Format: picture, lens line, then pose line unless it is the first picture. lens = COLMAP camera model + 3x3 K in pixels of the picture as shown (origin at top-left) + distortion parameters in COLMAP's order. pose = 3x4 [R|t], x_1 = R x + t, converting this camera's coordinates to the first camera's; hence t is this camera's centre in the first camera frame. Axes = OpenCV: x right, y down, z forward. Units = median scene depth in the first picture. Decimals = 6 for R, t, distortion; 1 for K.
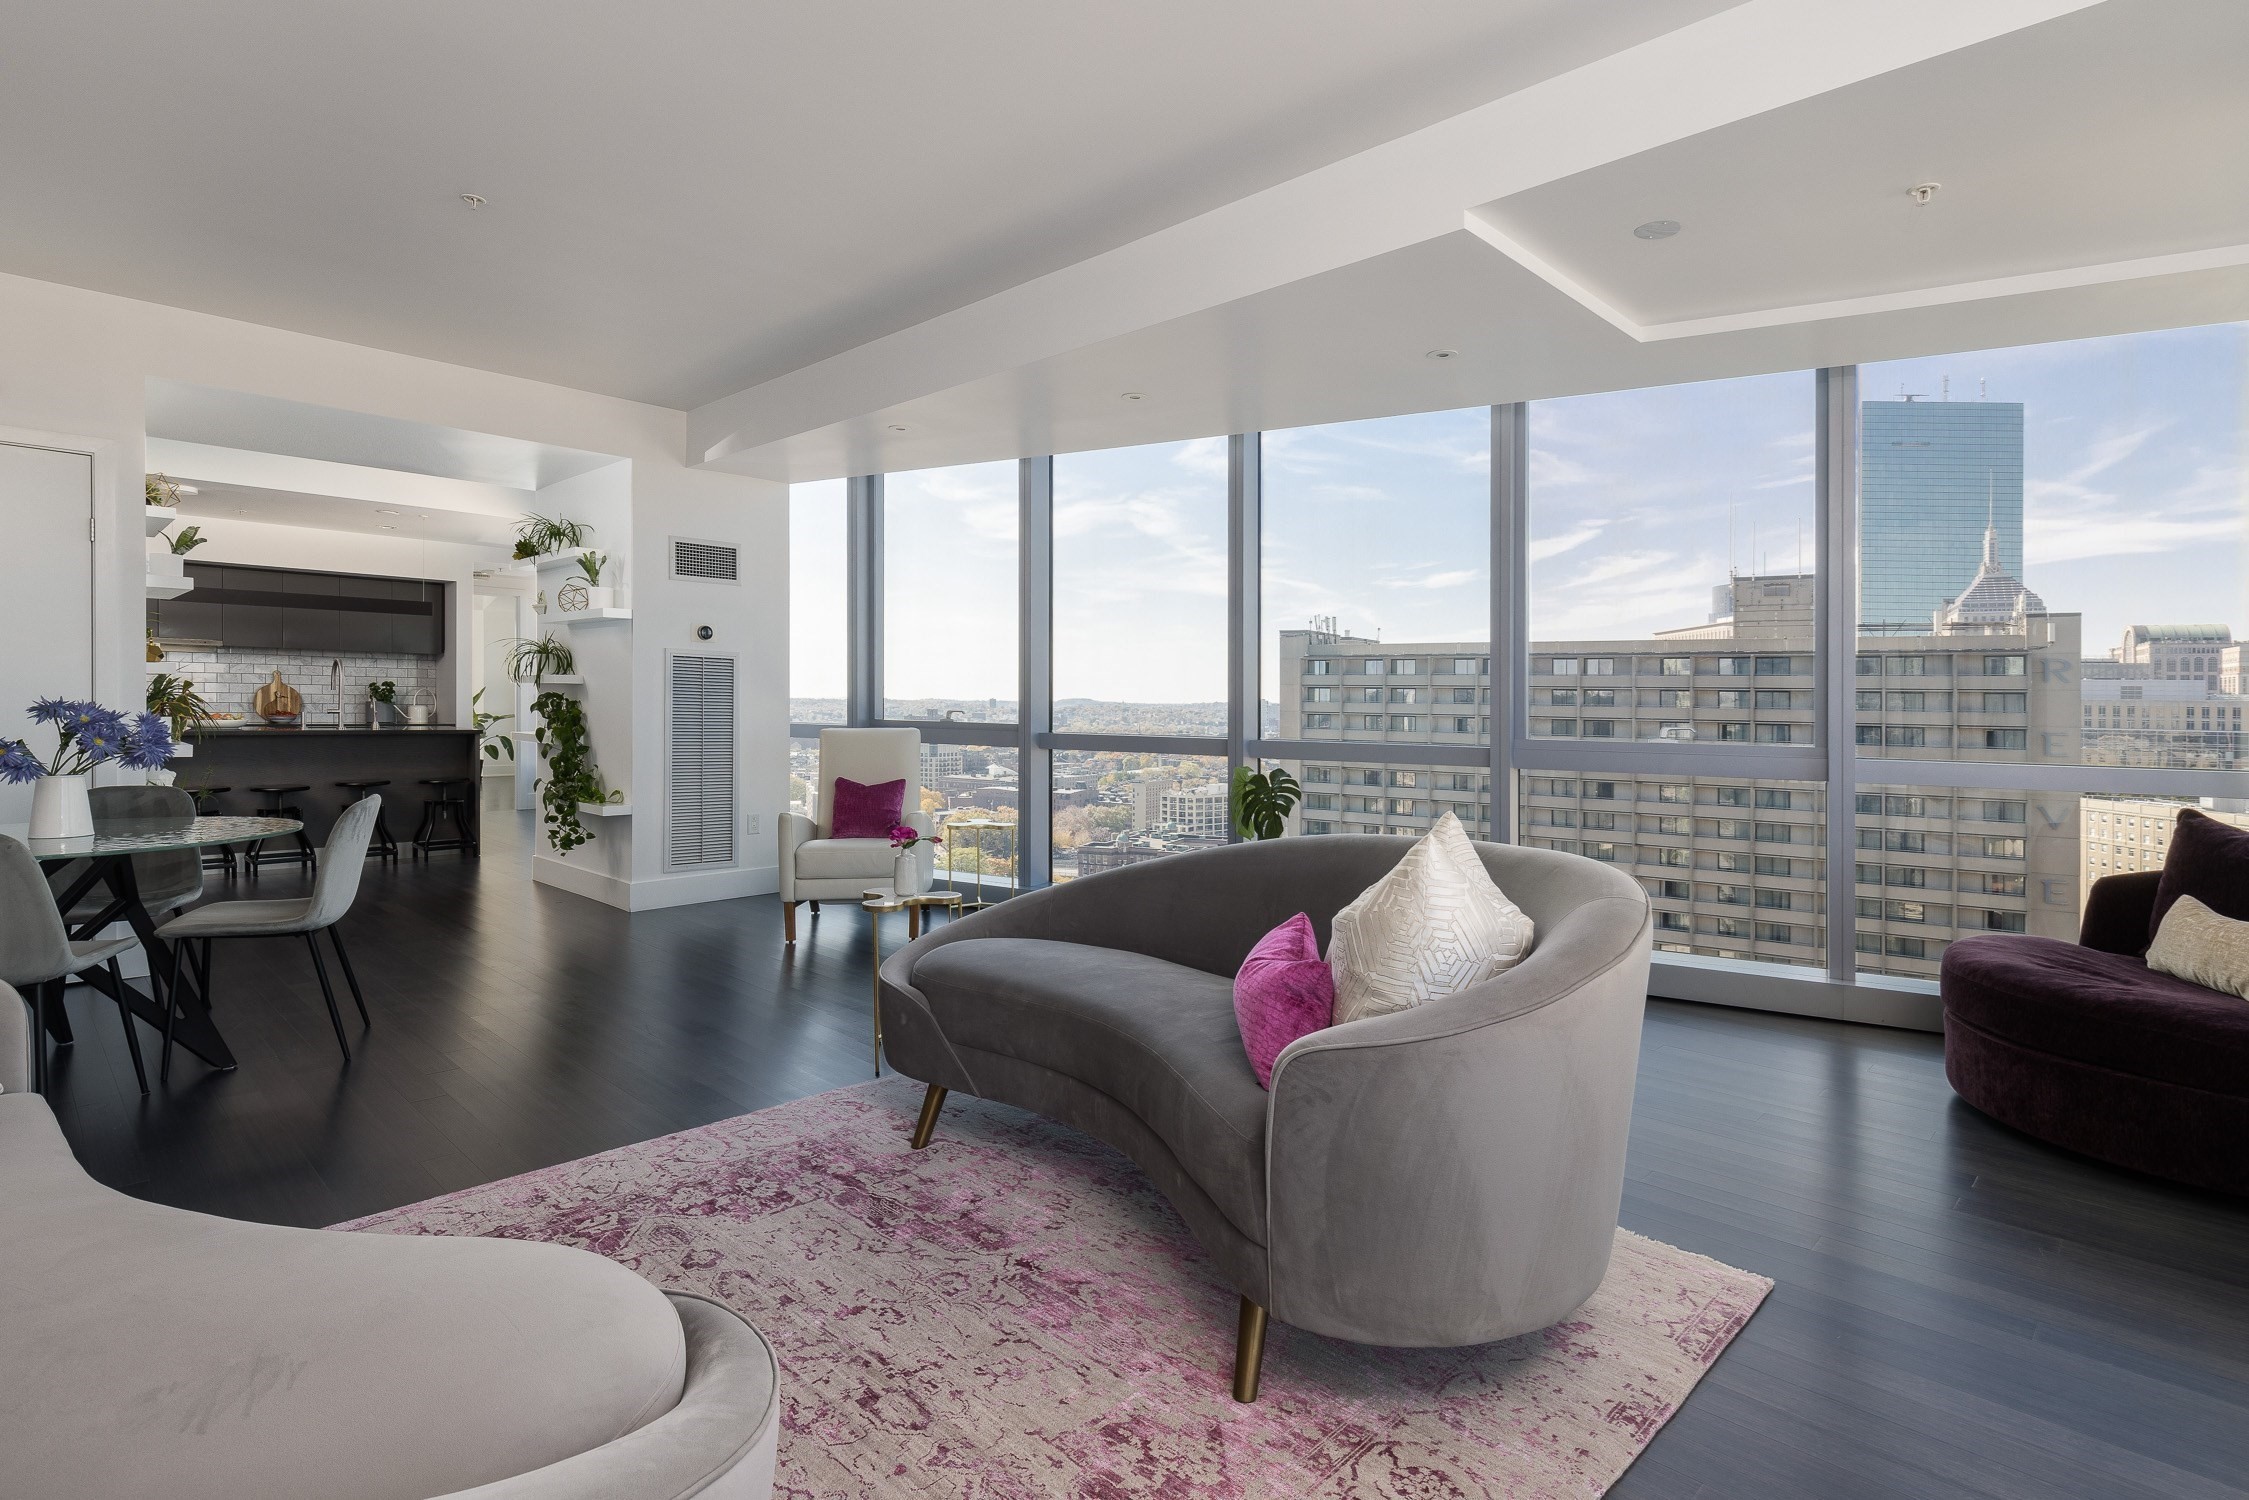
lens RADIAL K [[1118.6, 0, 1121.1], [0, 1118.6, 712.0], [0, 0, 1]] dist [0.035608, 0.000138]
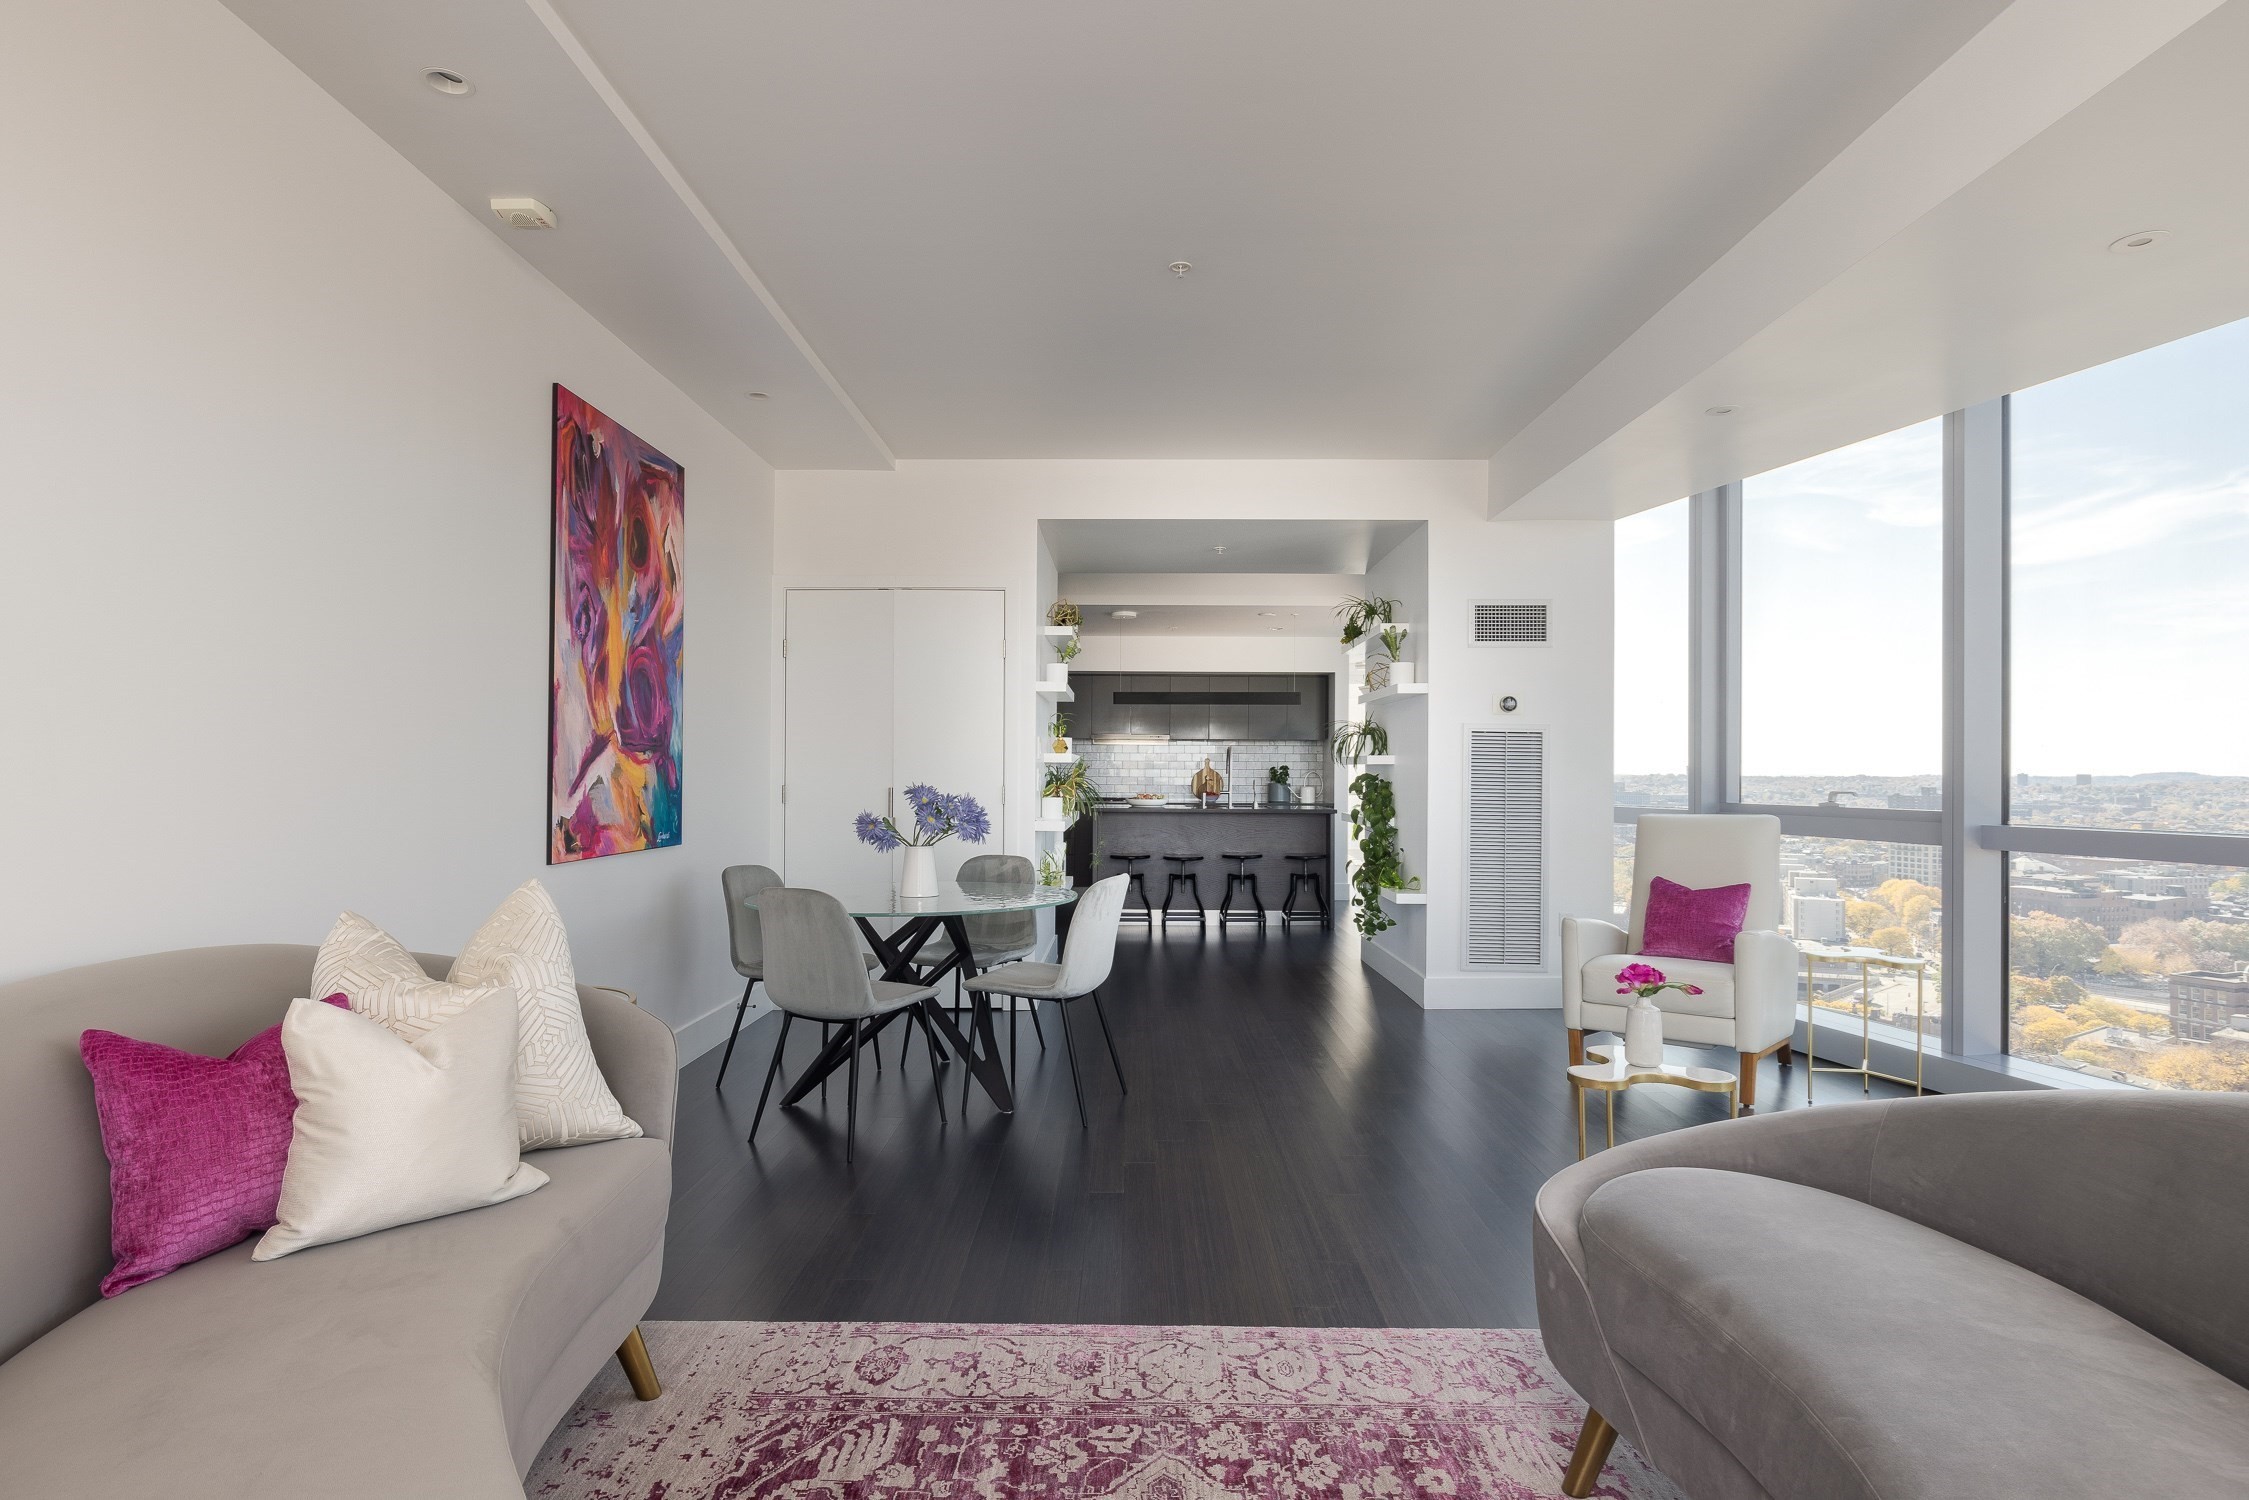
lens RADIAL K [[1094.3, 0, 1125.7], [0, 1094.3, 793.5], [0, 0, 1]] dist [0.000565, 0.000211]
pose [[0.695037, 0.000193, -0.718974, 0.039616], [0.001196, 0.999998, 0.001425, -0.001605], [0.718973, -0.001851, 0.695036, 0.186842]]
